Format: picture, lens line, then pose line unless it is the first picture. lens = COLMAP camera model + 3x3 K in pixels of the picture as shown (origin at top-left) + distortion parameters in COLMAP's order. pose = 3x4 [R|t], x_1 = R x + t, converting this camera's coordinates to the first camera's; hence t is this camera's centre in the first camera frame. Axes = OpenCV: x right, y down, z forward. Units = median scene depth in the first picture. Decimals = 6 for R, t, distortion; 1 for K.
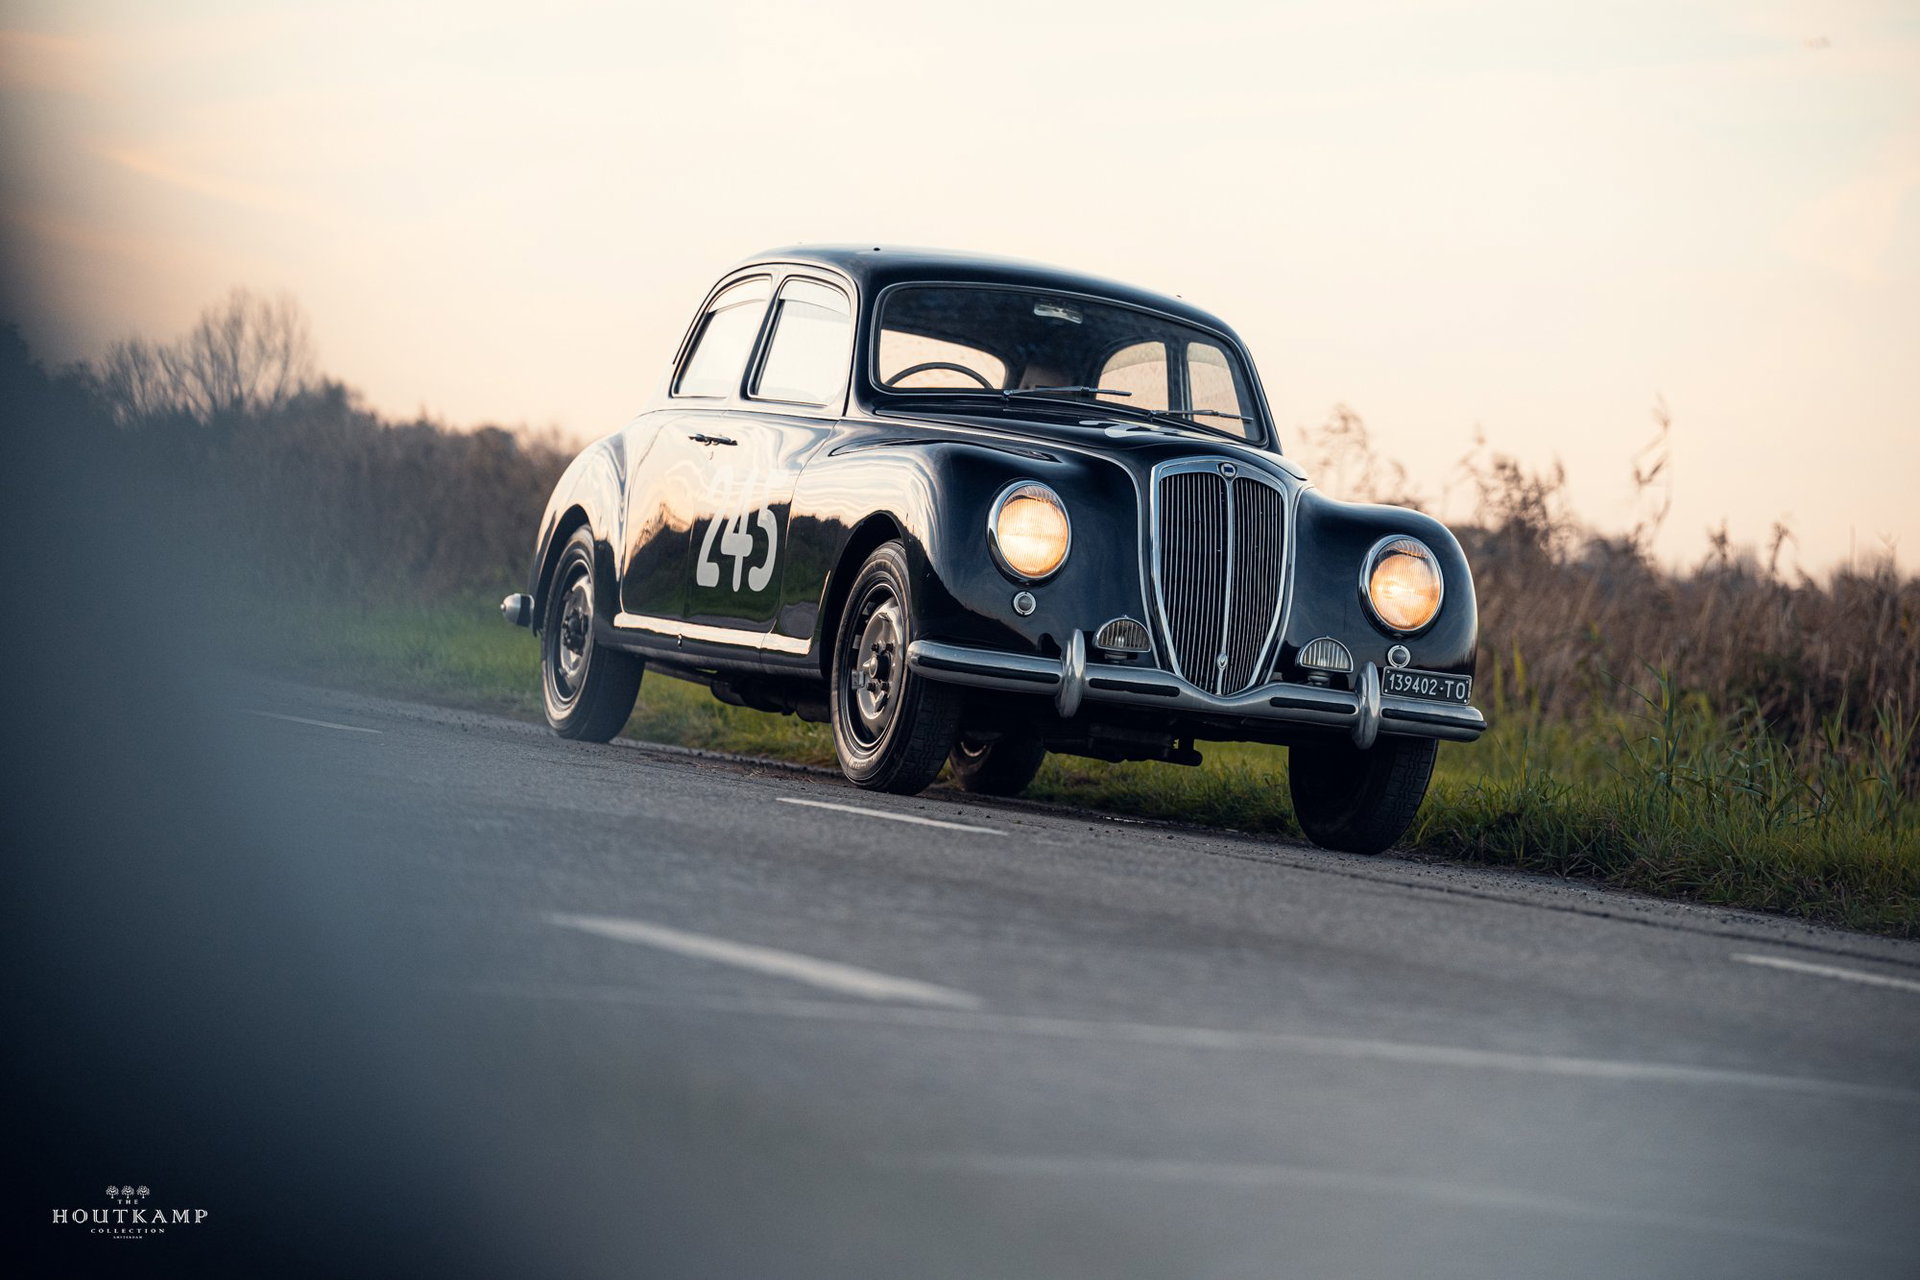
lens RADIAL K [[6657.0, 0, 960.0], [0, 6657.0, 640.0], [0, 0, 1]] dist [0.815290, 0.837910]
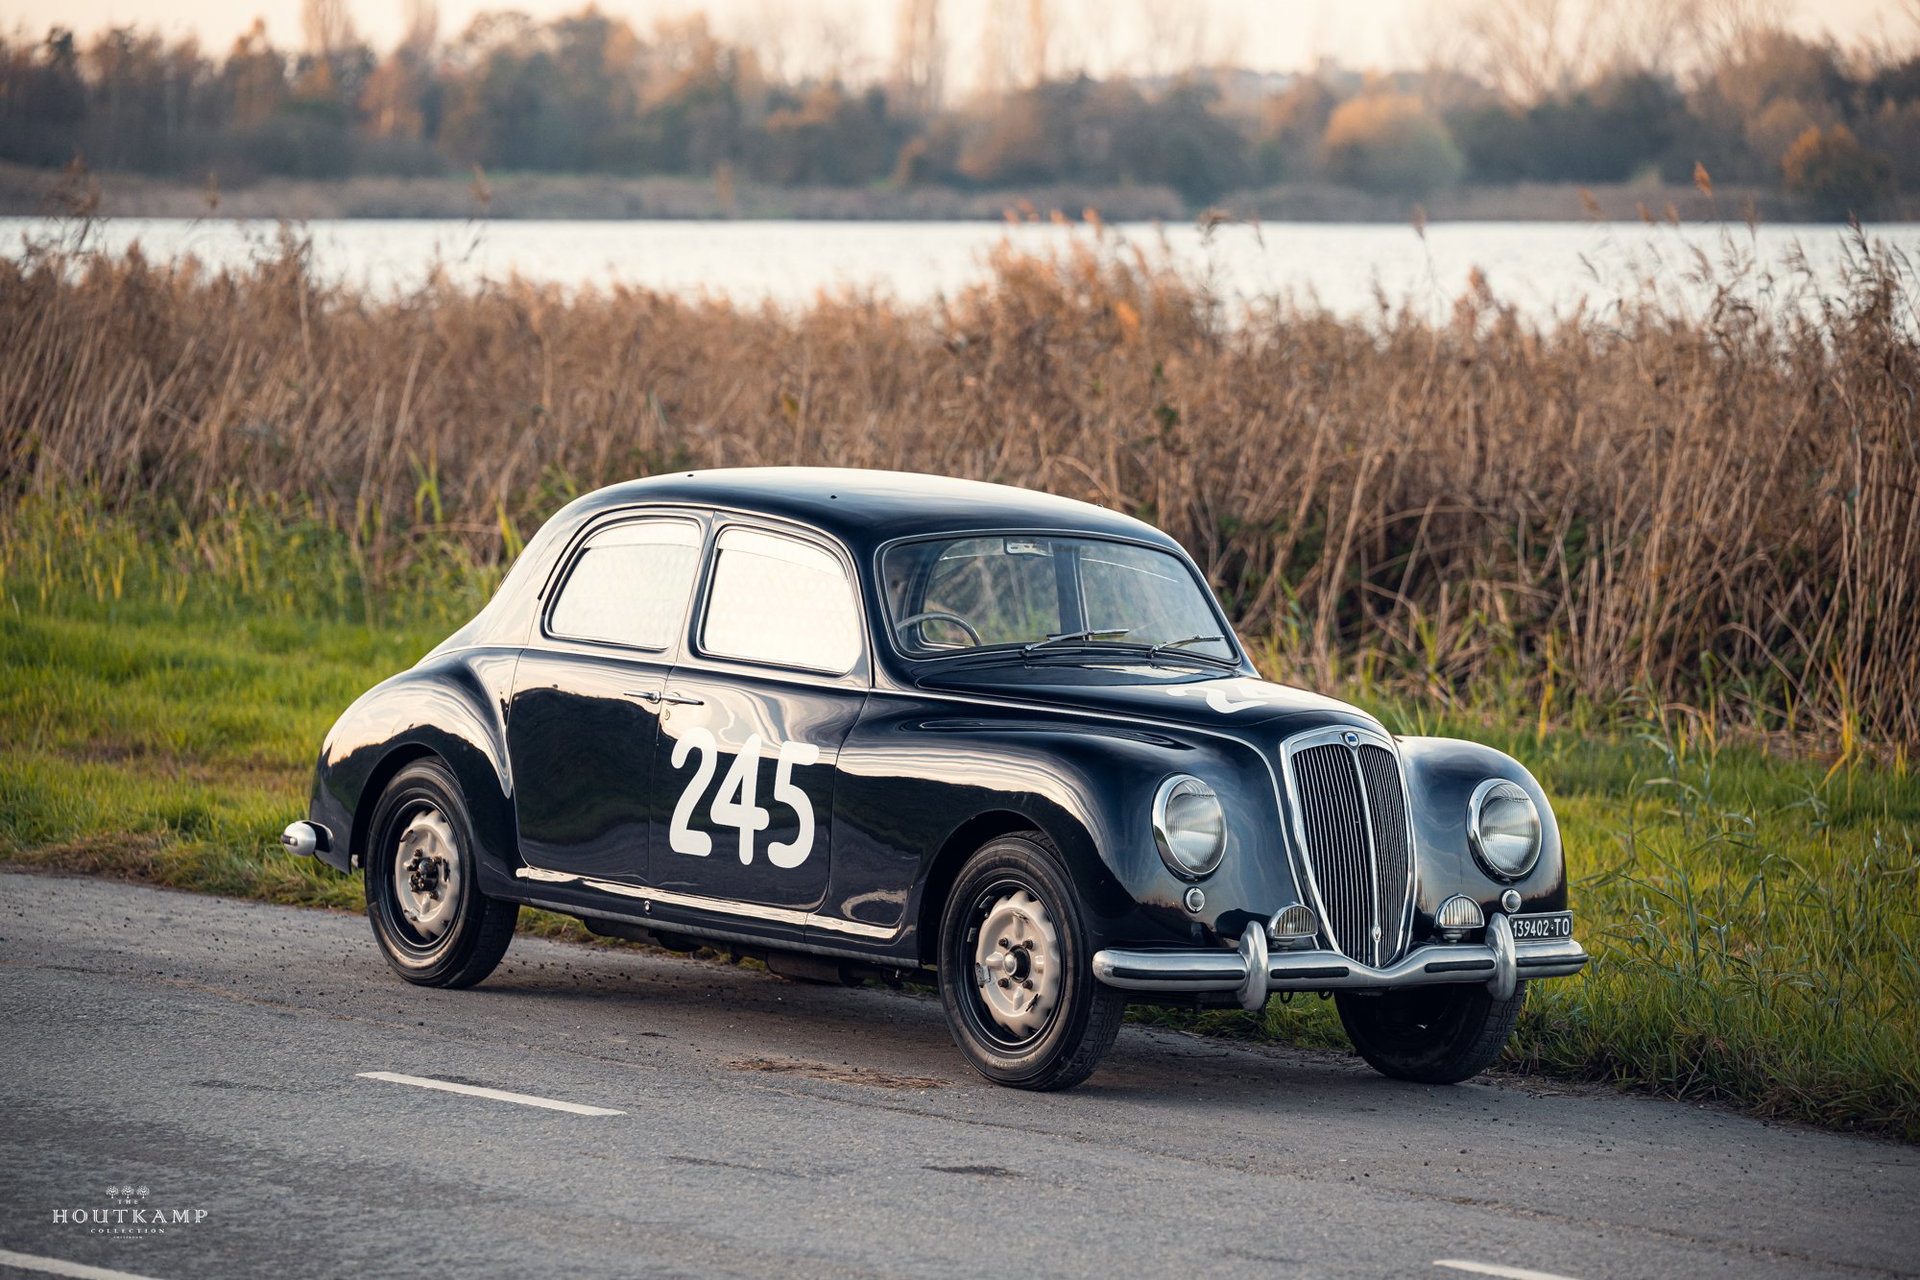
lens RADIAL K [[7610.9, 0, 960.0], [0, 7610.9, 640.0], [0, 0, 1]] dist [1.025355, 5.504963]
pose [[0.956401, -0.097359, 0.275351, -0.328503], [0.077311, 0.993565, 0.082776, -0.138727], [-0.281638, -0.057879, 0.957773, -0.085870]]
